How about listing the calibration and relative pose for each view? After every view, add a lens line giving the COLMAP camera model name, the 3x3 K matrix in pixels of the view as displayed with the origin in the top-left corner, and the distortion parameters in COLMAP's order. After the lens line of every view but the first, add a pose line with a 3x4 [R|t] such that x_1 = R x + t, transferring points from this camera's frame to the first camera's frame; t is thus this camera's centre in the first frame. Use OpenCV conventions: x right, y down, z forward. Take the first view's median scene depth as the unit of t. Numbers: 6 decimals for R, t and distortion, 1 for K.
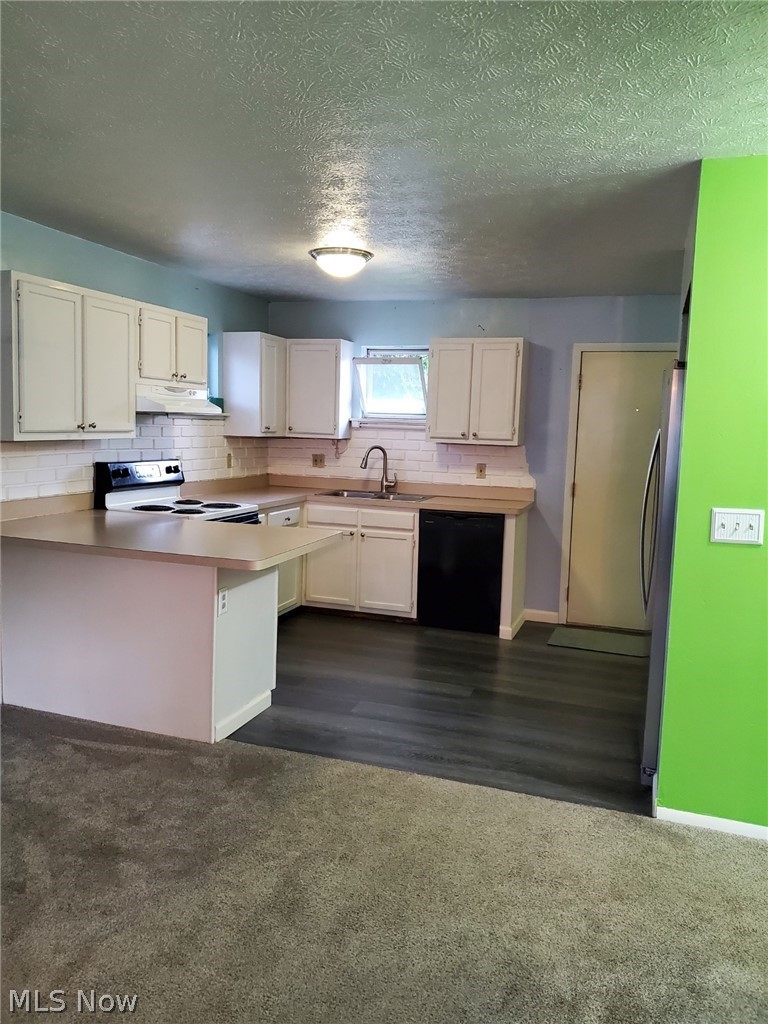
lens RADIAL K [[787.8, 0, 380.6], [0, 787.8, 497.8], [0, 0, 1]] dist [0.038848, -0.004279]
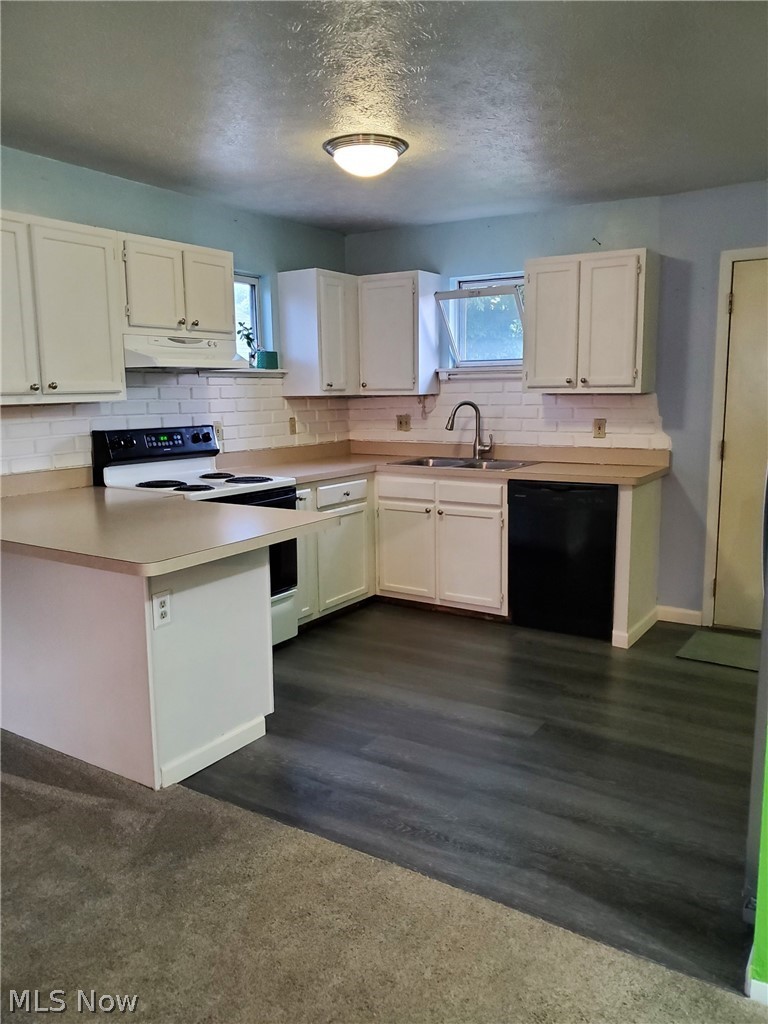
lens RADIAL K [[794.3, 0, 384.0], [0, 794.3, 512.0], [0, 0, 1]] dist [0.014598, 0.009310]
pose [[0.970117, -0.004735, -0.242592, 0.123547], [0.019263, 0.998157, 0.057549, -0.001270], [0.241872, -0.060503, 0.968420, 0.200988]]
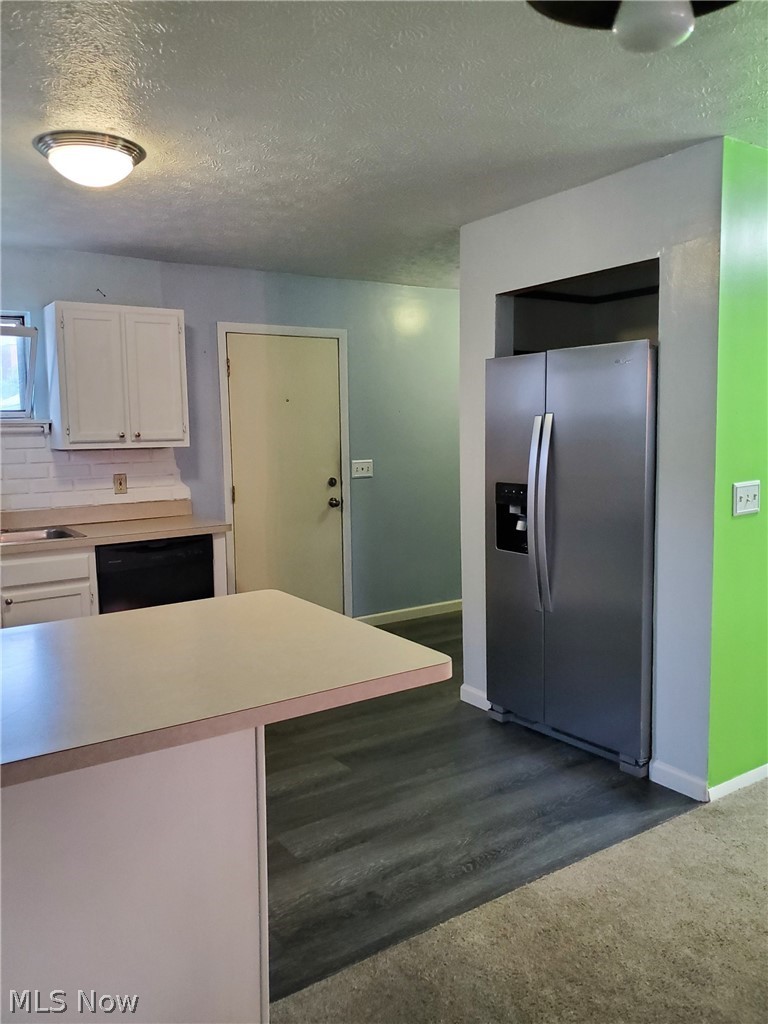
lens RADIAL K [[787.8, 0, 380.6], [0, 787.8, 497.8], [0, 0, 1]] dist [0.038848, -0.004279]
pose [[0.605424, -0.115440, 0.787486, -0.348576], [0.112132, 0.991928, 0.059202, -0.041794], [-0.787964, 0.052460, 0.613482, 0.377655]]
